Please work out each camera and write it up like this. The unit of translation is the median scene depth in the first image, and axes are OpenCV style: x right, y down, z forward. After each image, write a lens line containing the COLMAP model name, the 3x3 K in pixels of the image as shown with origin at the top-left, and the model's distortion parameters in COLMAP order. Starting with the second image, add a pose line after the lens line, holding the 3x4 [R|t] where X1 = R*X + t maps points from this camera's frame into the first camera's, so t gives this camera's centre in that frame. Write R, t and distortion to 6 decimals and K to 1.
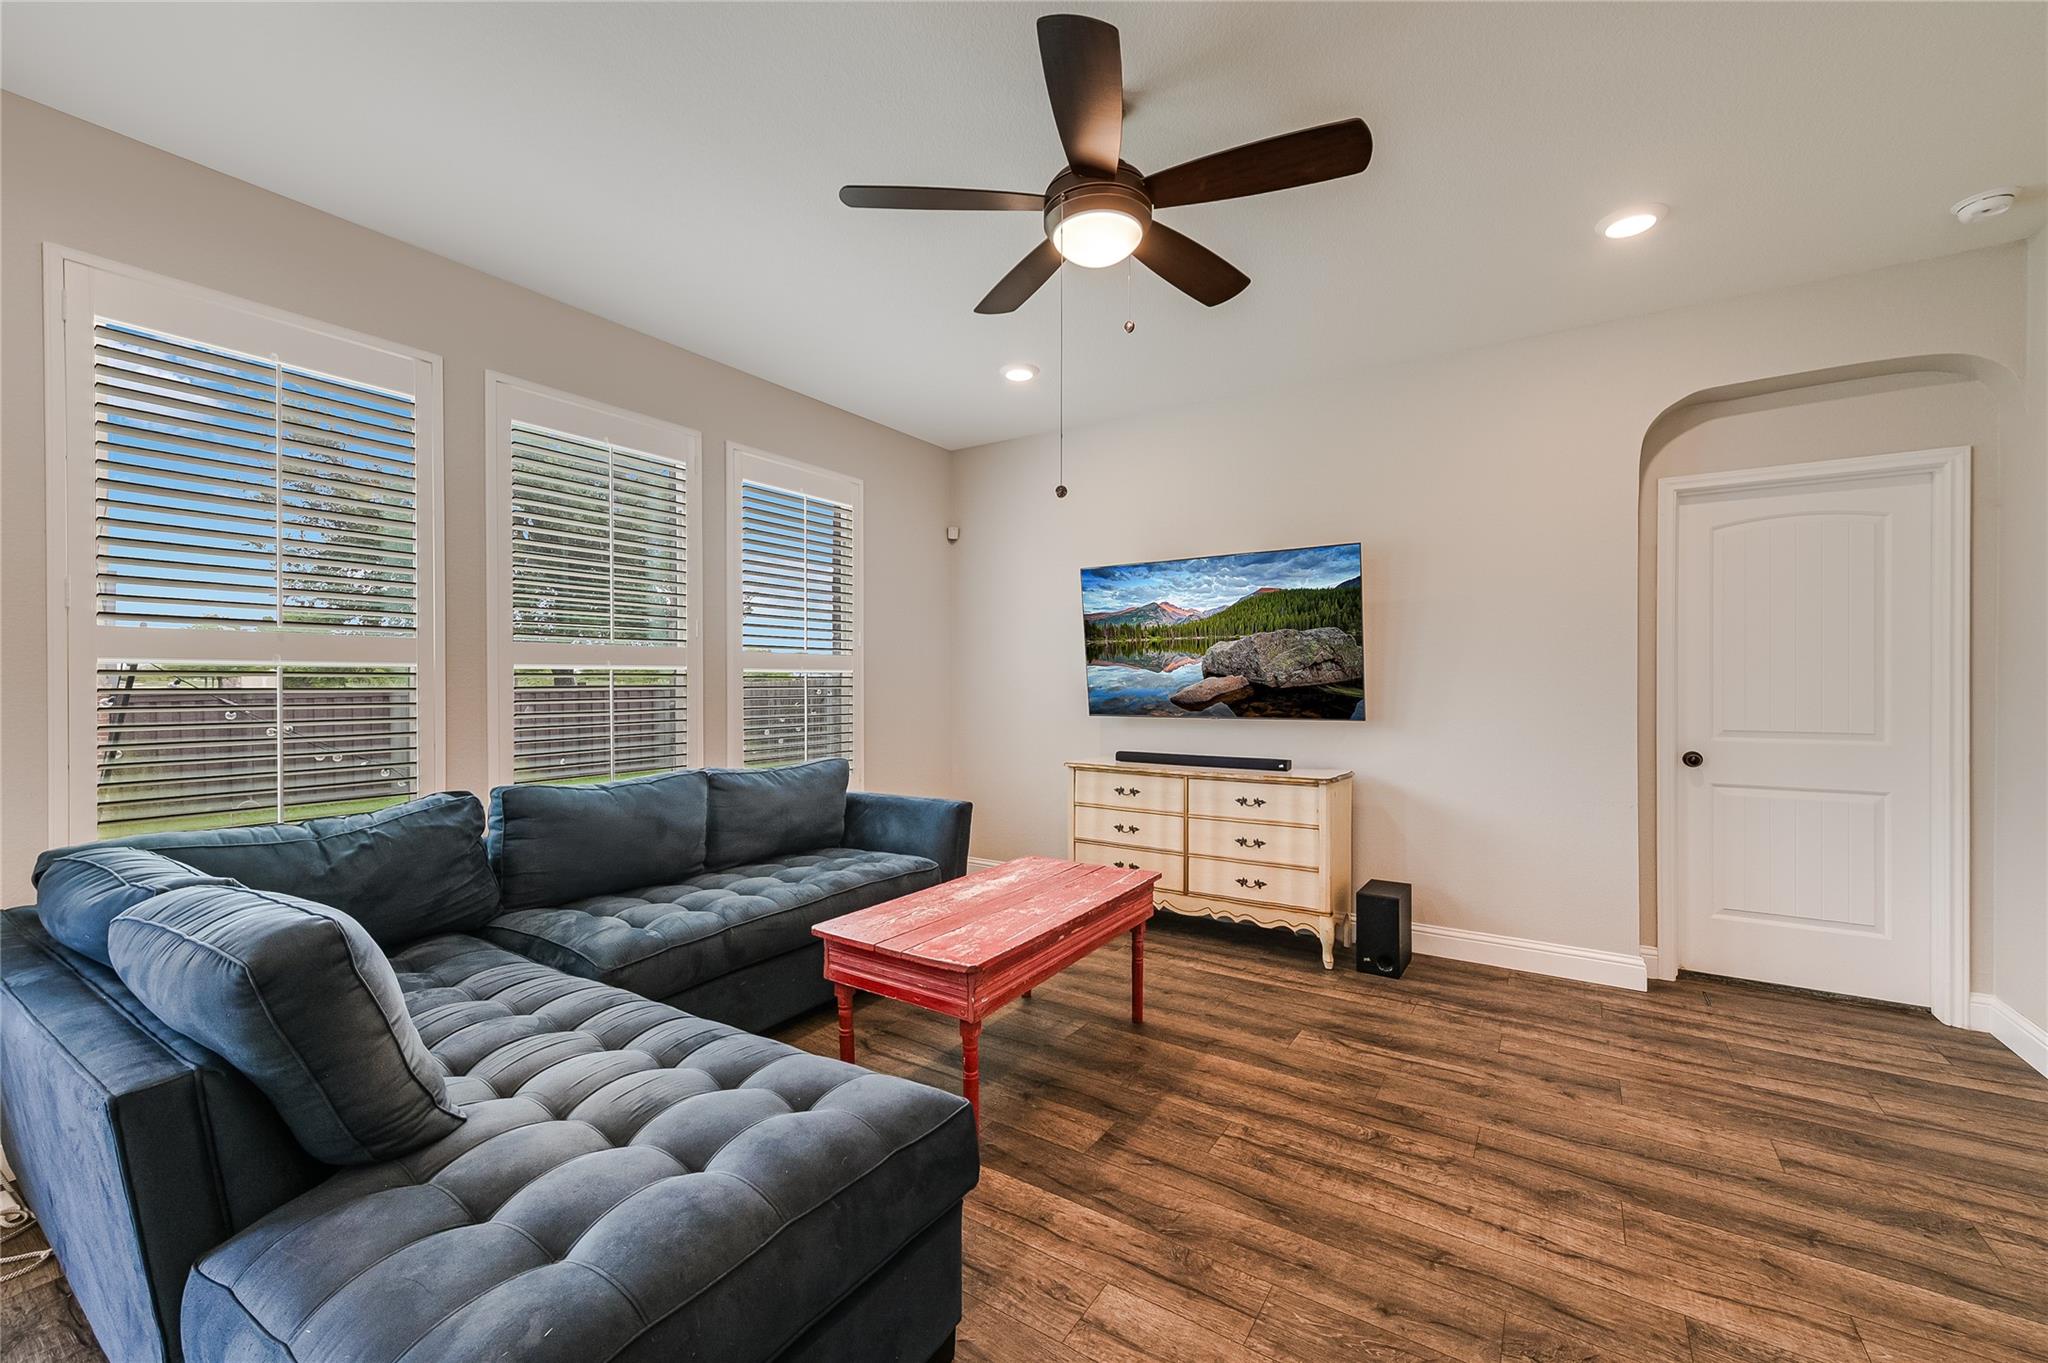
lens RADIAL K [[820.3, 0, 1016.3], [0, 820.3, 688.3], [0, 0, 1]] dist [0.011065, -0.000611]
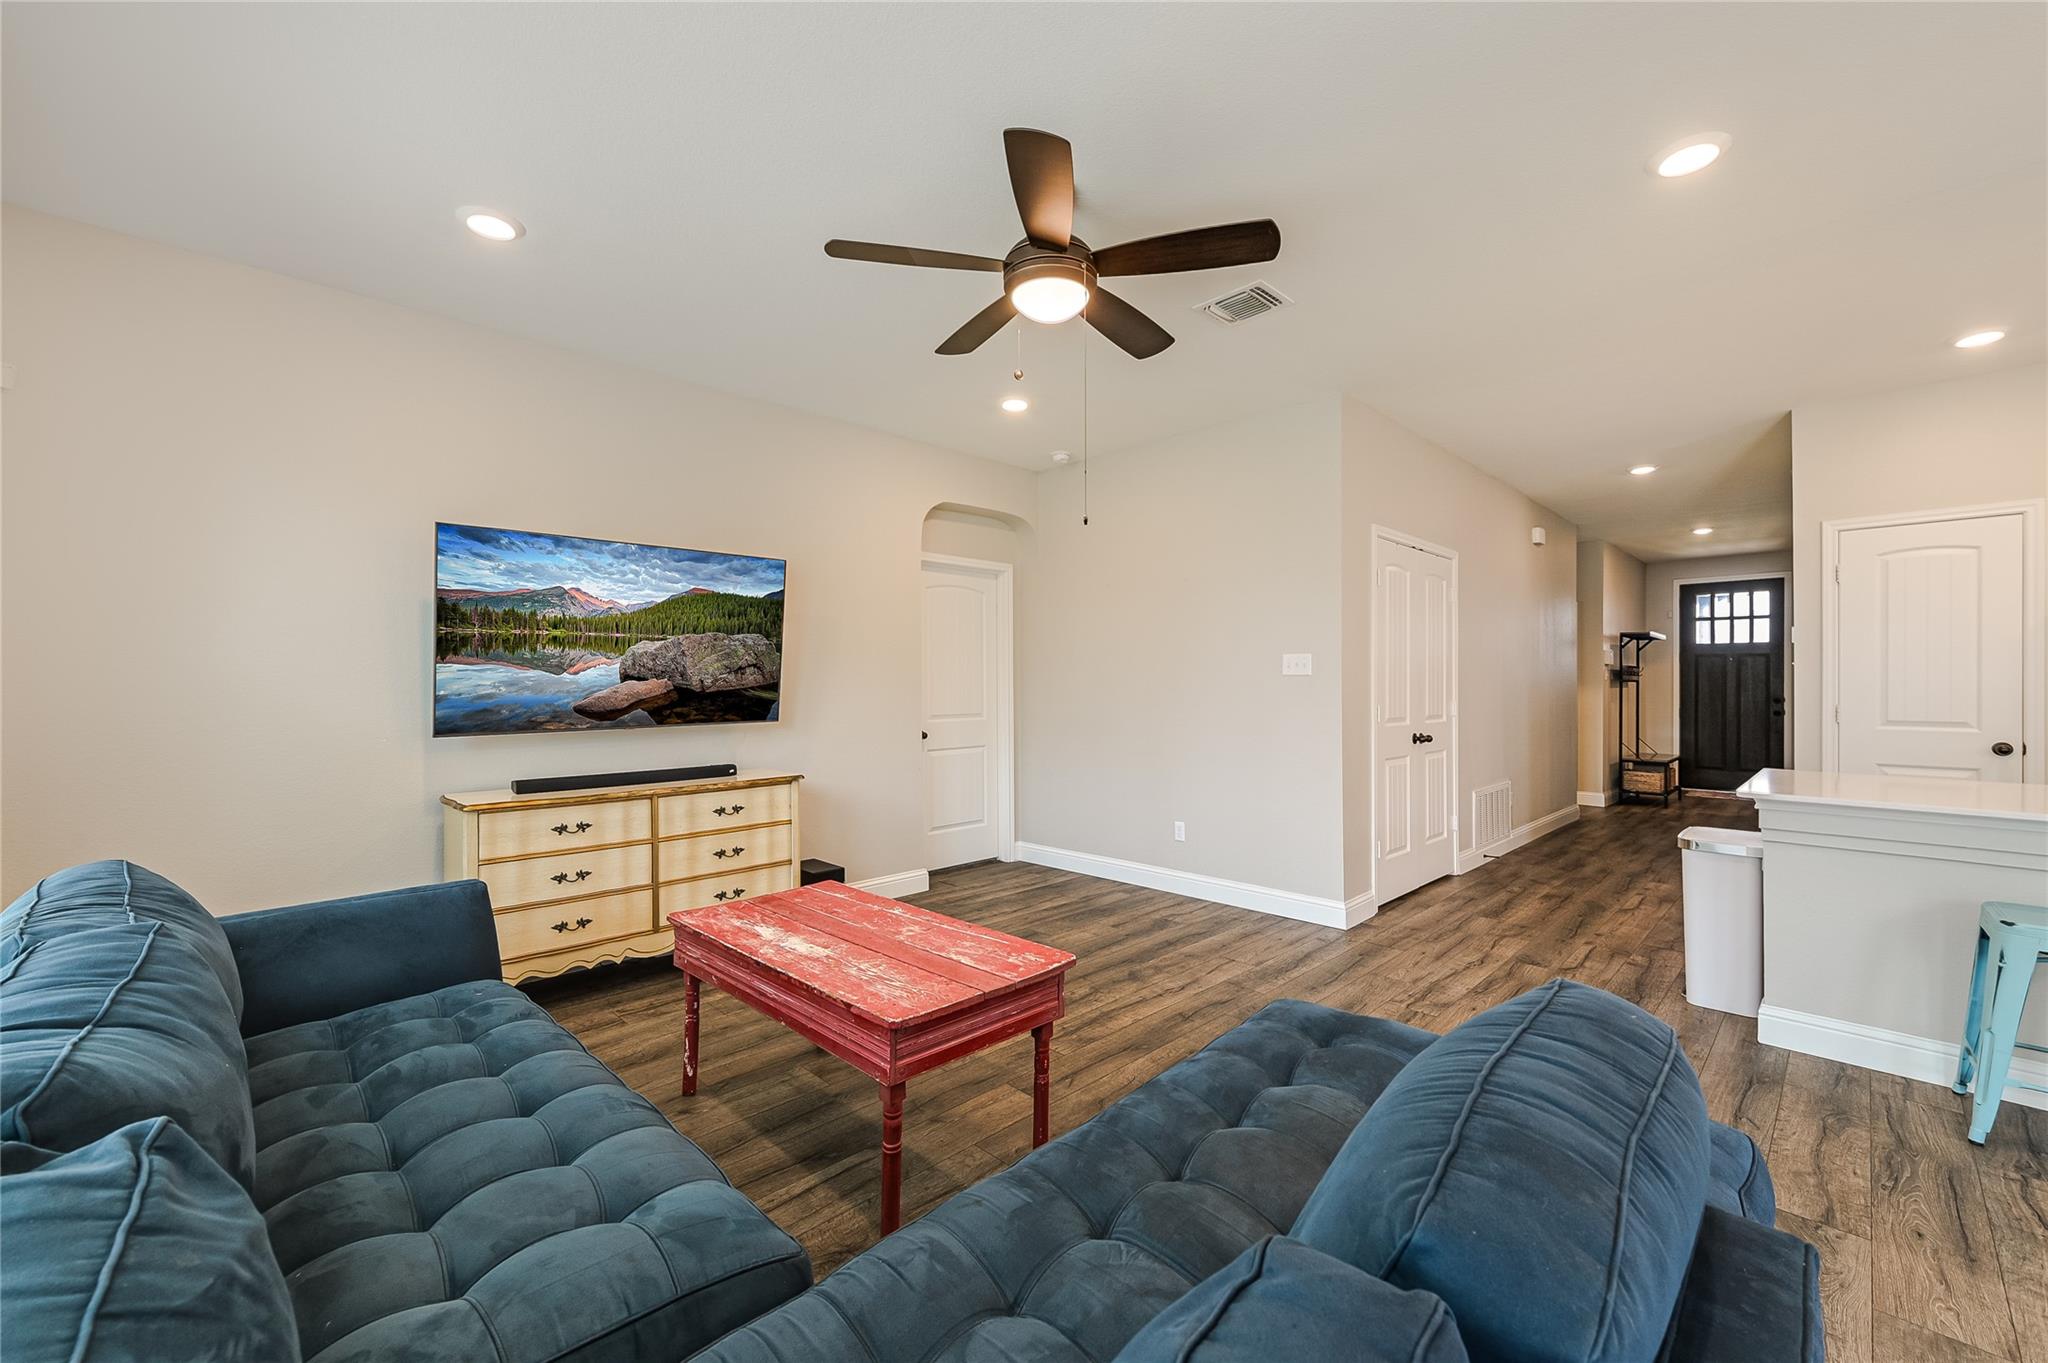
lens RADIAL K [[820.3, 0, 1025.5], [0, 820.3, 681.0], [0, 0, 1]] dist [0.011065, -0.000611]
pose [[0.200784, 0.002415, 0.979633, -0.583913], [0.011704, 0.999920, -0.004863, -0.004890], [-0.979566, 0.012442, 0.200739, 0.453886]]
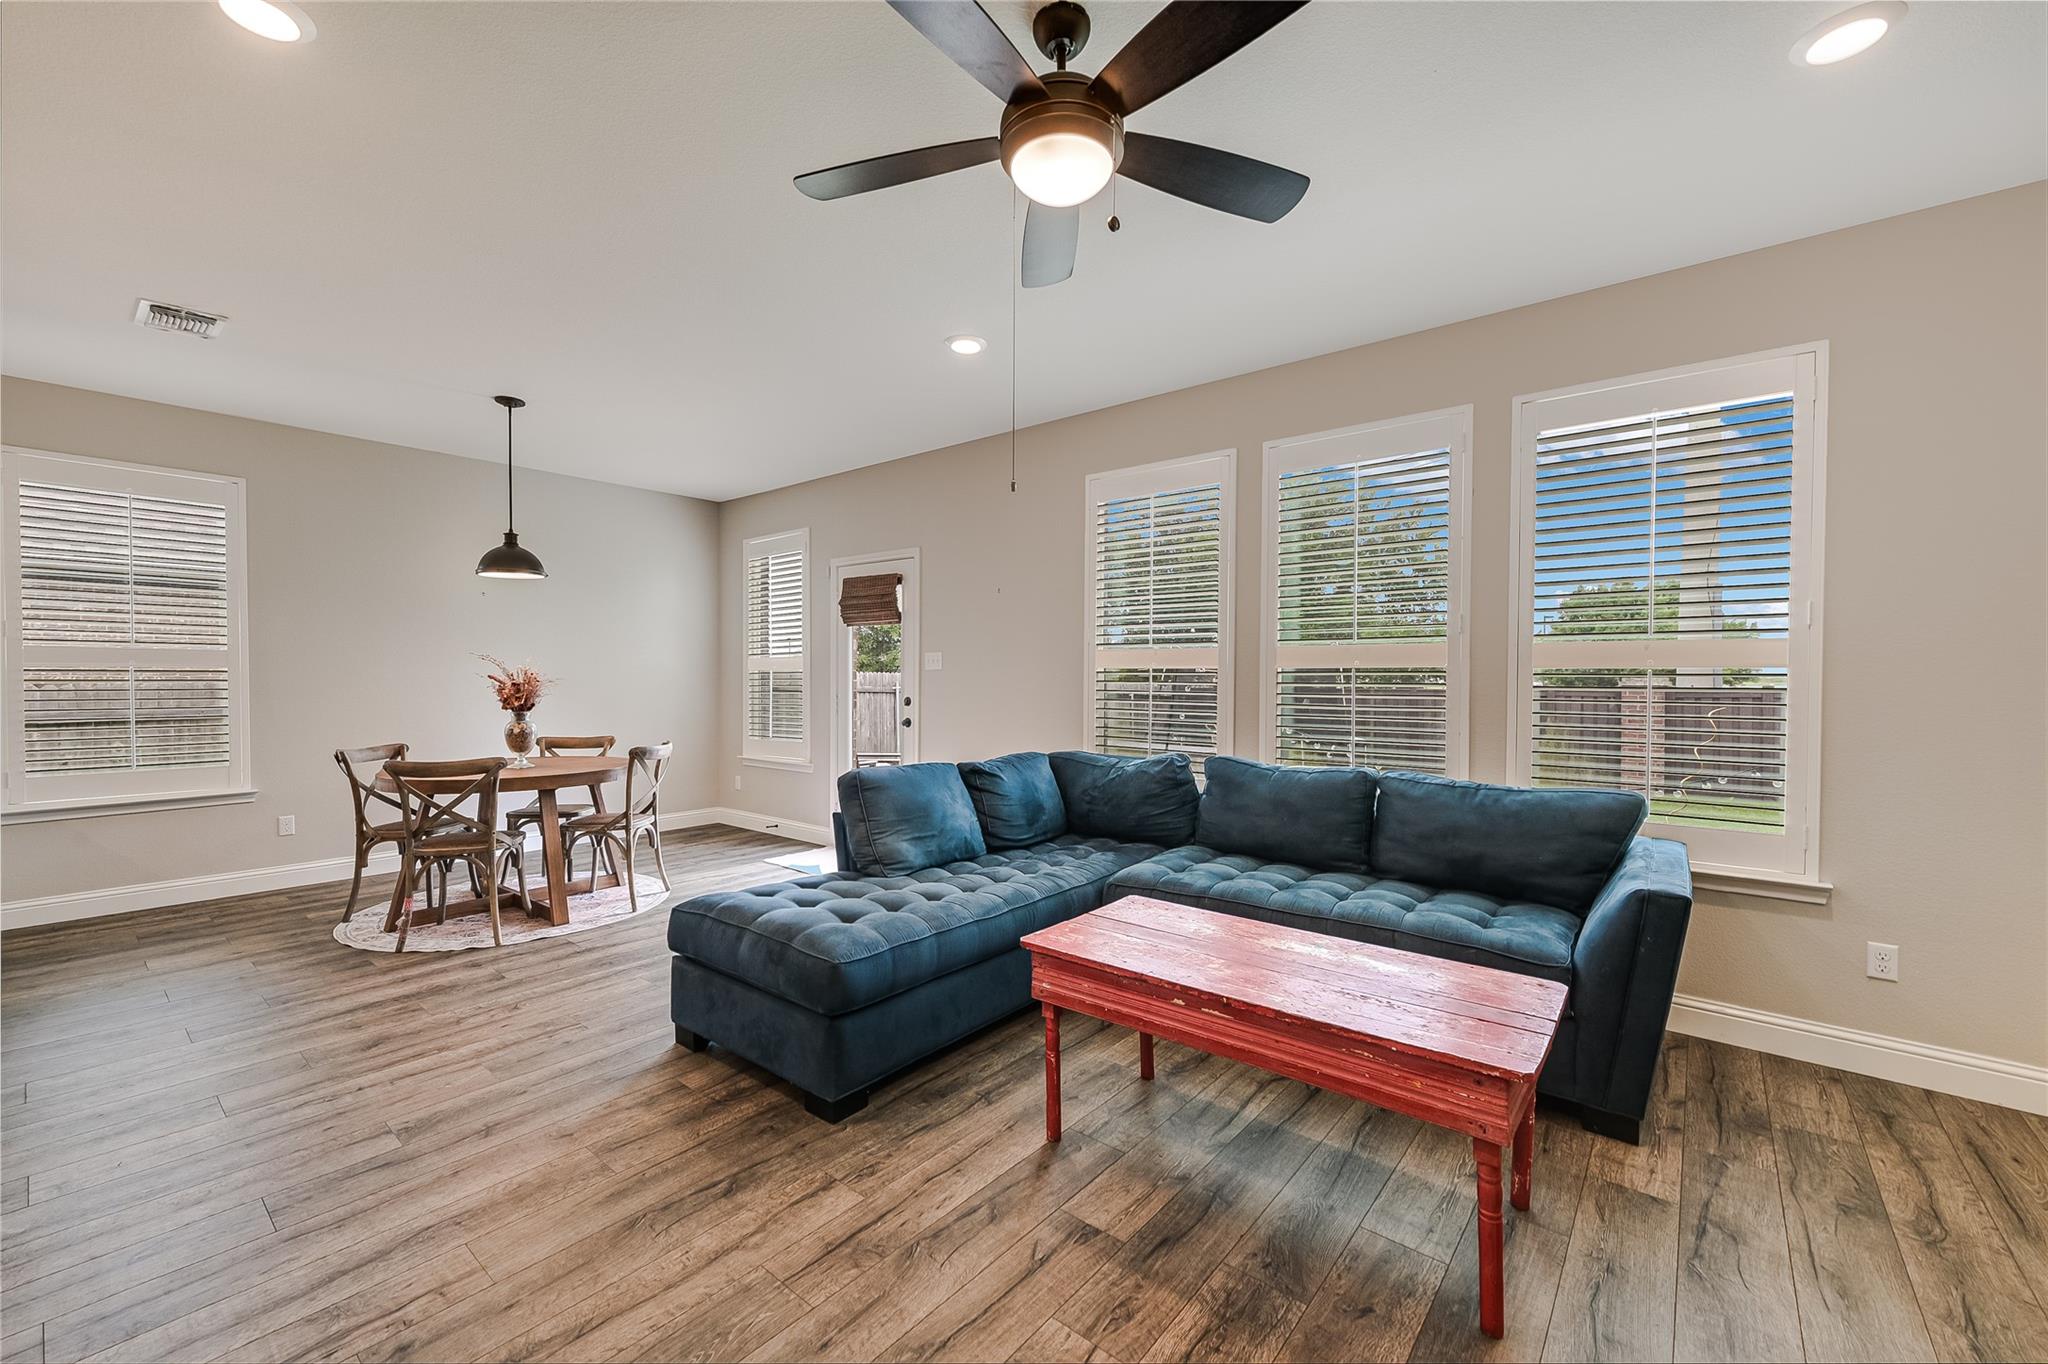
lens RADIAL K [[813.1, 0, 1023.1], [0, 813.1, 685.0], [0, 0, 1]] dist [0.010823, -0.000560]
pose [[-0.098933, 0.013563, -0.995002, 0.546597], [-0.013716, 0.999794, 0.014993, -0.009143], [0.995000, 0.015131, -0.098726, 0.591667]]
